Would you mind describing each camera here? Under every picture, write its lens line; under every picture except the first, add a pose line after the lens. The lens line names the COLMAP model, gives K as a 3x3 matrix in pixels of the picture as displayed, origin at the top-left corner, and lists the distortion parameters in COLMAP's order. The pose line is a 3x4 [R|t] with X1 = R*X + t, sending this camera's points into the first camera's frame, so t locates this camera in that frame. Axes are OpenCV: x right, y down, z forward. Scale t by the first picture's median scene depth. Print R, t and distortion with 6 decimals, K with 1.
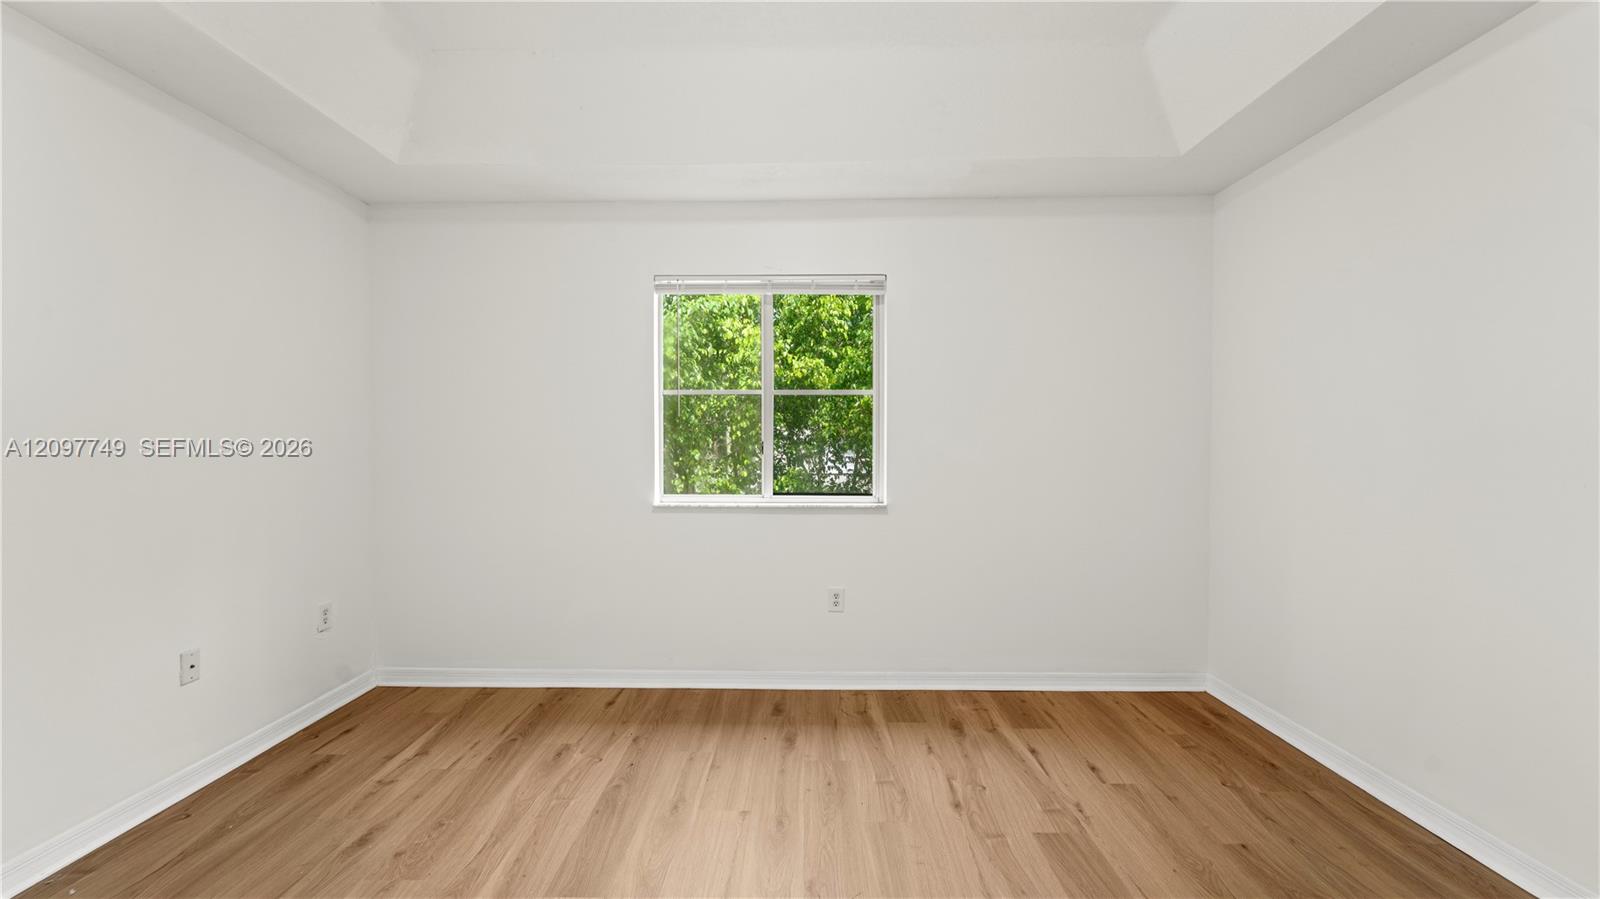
lens RADIAL K [[653.6, 0, 804.1], [0, 653.6, 459.6], [0, 0, 1]] dist [-0.000269, -0.001820]
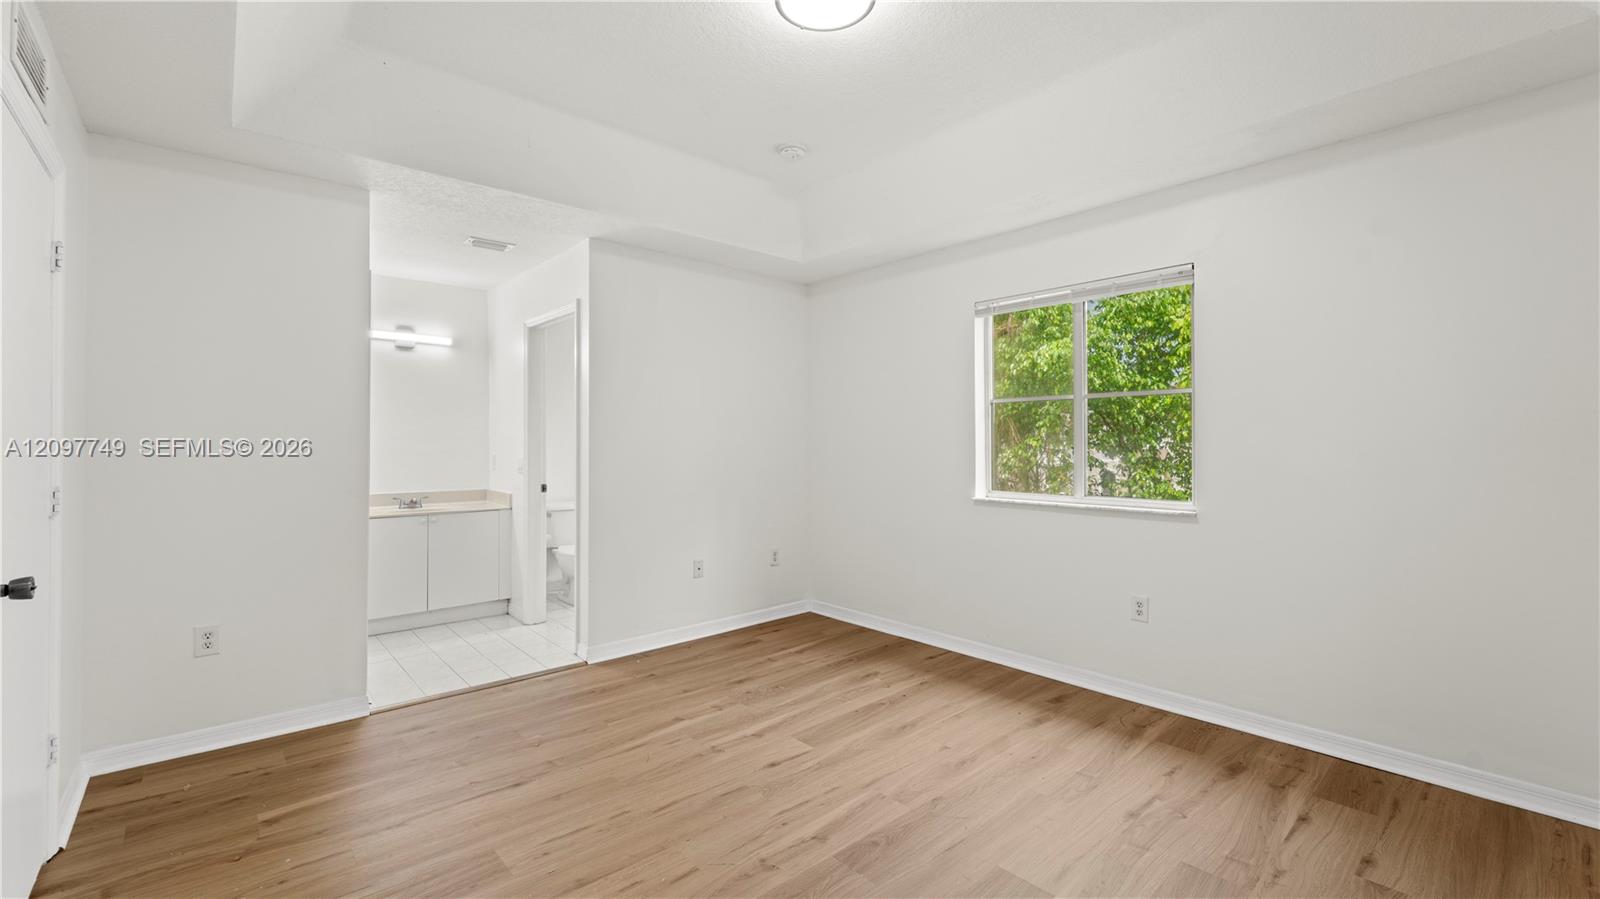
lens RADIAL K [[653.6, 0, 769.8], [0, 653.6, 446.6], [0, 0, 1]] dist [-0.000269, -0.001820]
pose [[0.659963, -0.000080, -0.751298, 0.470384], [-0.016405, 0.999760, -0.014517, -0.001179], [0.751119, 0.021906, 0.659803, -0.053916]]
